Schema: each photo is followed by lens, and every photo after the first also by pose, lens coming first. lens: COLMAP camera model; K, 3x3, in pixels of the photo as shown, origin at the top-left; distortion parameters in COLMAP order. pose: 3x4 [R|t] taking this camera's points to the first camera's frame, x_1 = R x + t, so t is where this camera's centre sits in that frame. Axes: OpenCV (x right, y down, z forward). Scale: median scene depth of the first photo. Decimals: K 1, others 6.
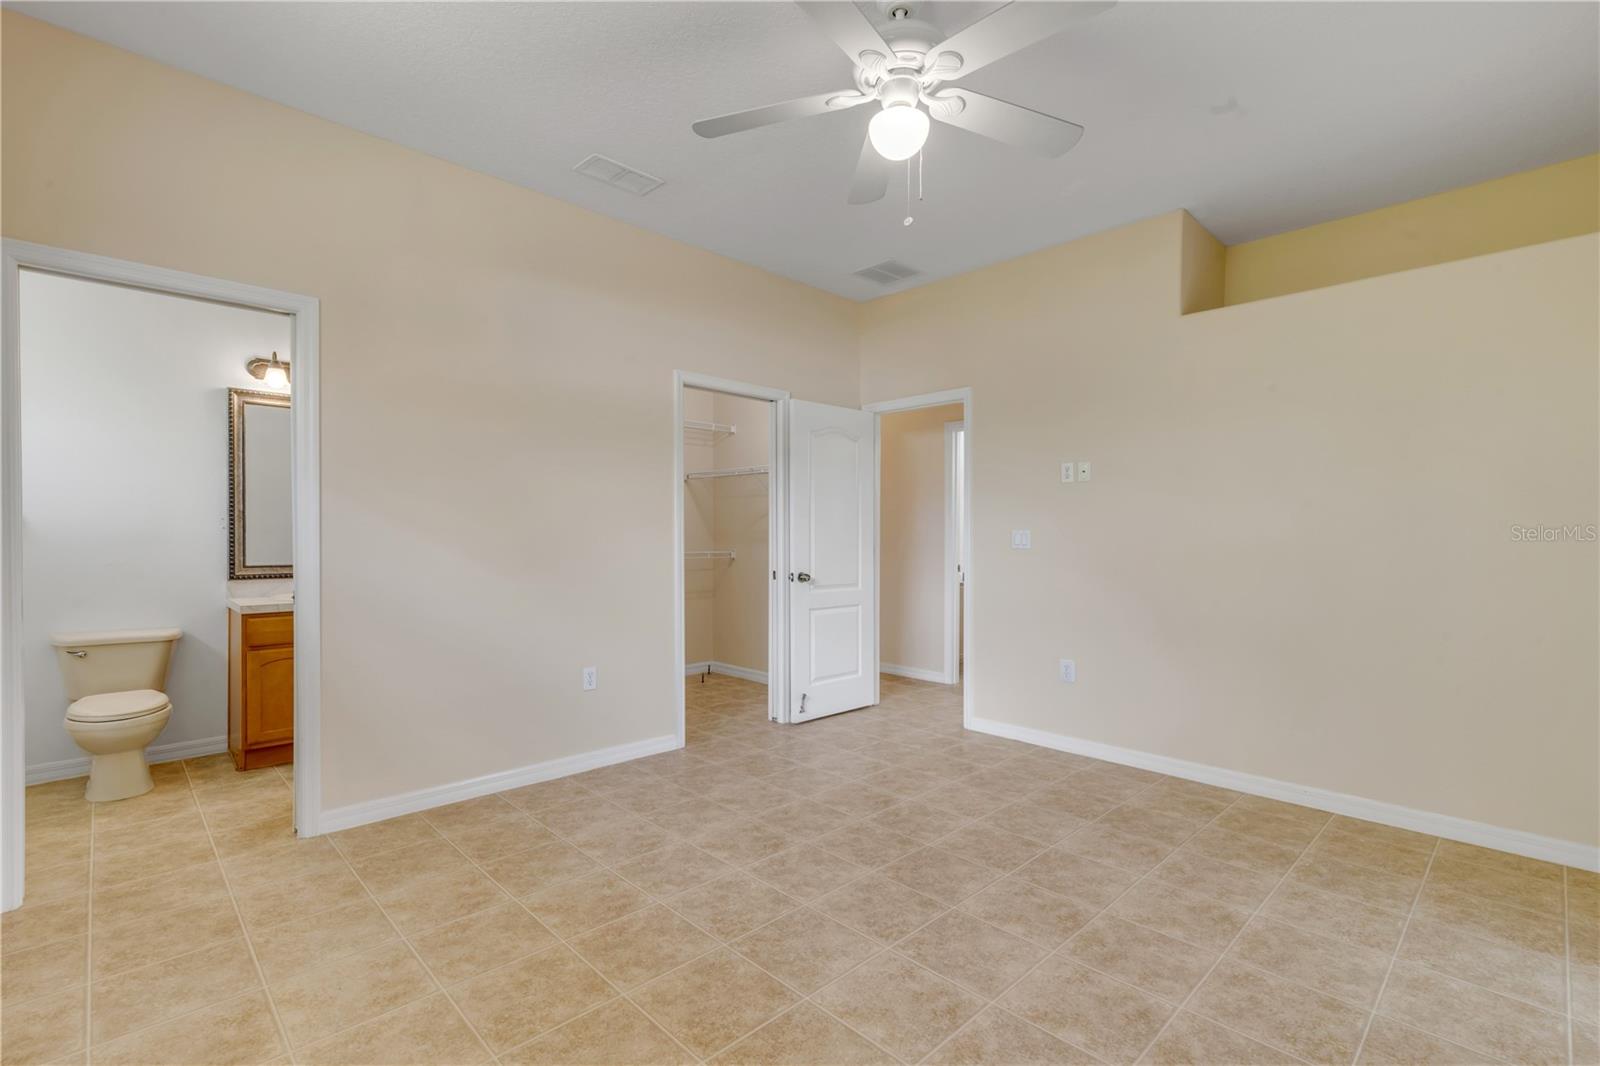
lens RADIAL K [[729.6, 0, 800.0], [0, 729.6, 533.0], [0, 0, 1]] dist [-0.001051, 0.000142]
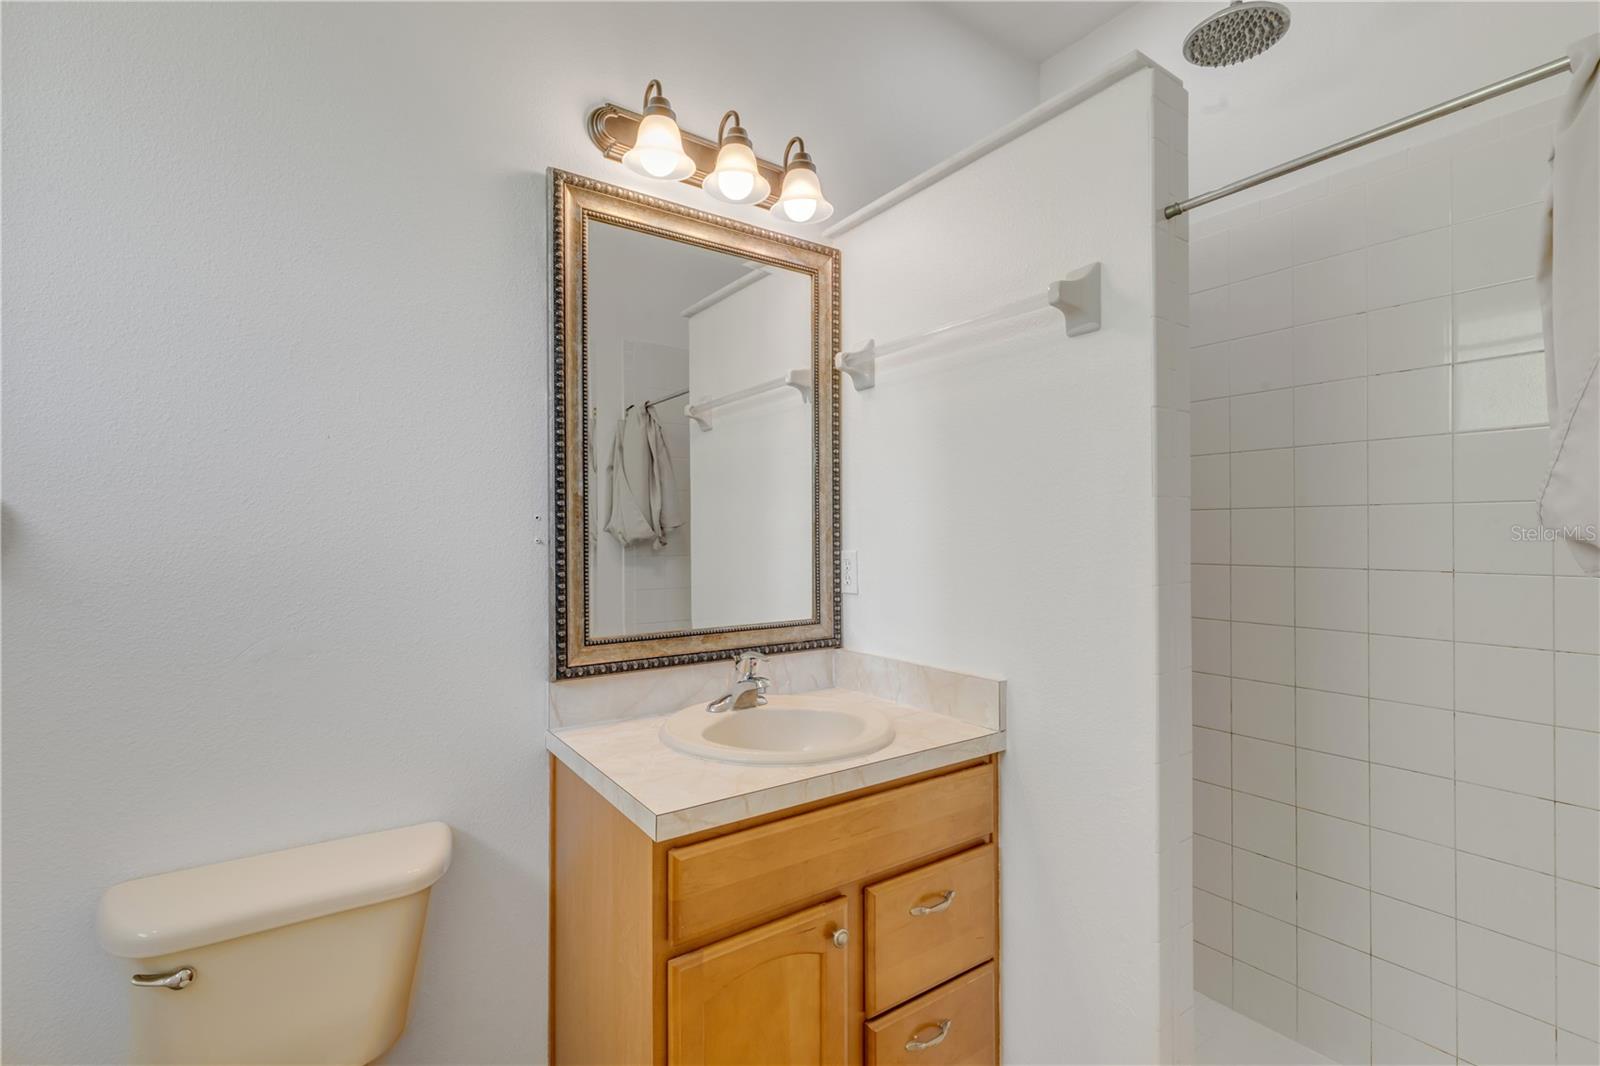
lens RADIAL K [[721.2, 0, 800.0], [0, 721.2, 533.0], [0, 0, 1]] dist [-0.001745, -0.000282]
pose [[0.987022, -0.002466, -0.160563, -0.595052], [0.002641, 0.999996, 0.000871, -0.011568], [0.160560, -0.001284, 0.987025, 0.649646]]
